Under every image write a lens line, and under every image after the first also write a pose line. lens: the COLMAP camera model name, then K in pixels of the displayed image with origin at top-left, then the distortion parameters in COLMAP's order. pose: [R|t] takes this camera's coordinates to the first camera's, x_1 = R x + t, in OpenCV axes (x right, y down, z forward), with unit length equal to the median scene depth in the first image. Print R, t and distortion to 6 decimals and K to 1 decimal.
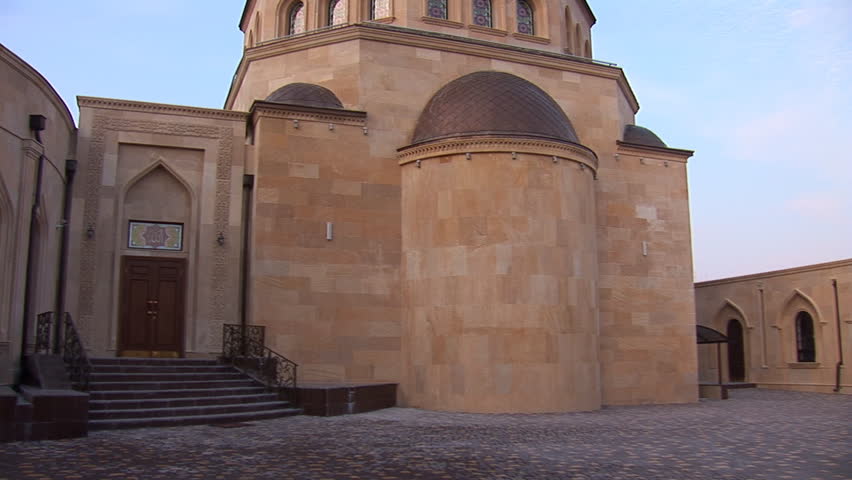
lens RADIAL K [[766.9, 0, 426.0], [0, 766.9, 240.0], [0, 0, 1]] dist [-0.218232, 0.171542]
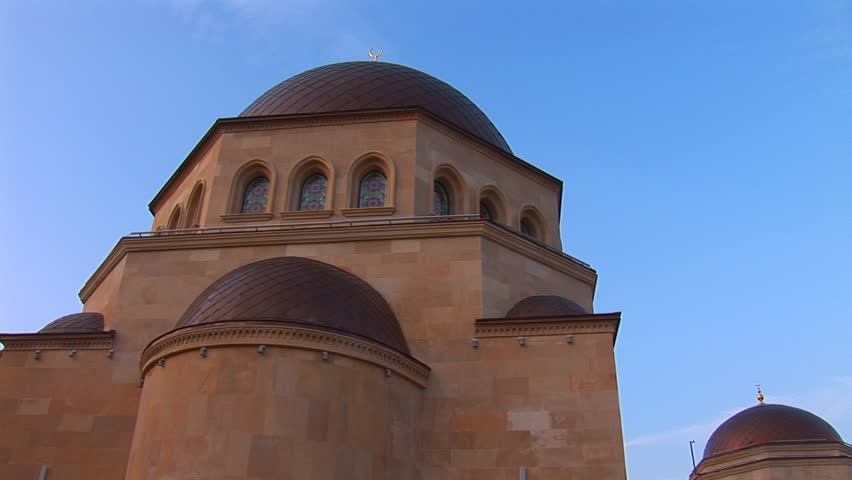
lens RADIAL K [[766.9, 0, 426.0], [0, 766.9, 240.0], [0, 0, 1]] dist [-0.218232, 0.171542]
pose [[0.879786, -0.227226, -0.417546, 0.592151], [0.052369, 0.919343, -0.389957, 0.075652], [0.472476, 0.321212, 0.820725, 0.461833]]
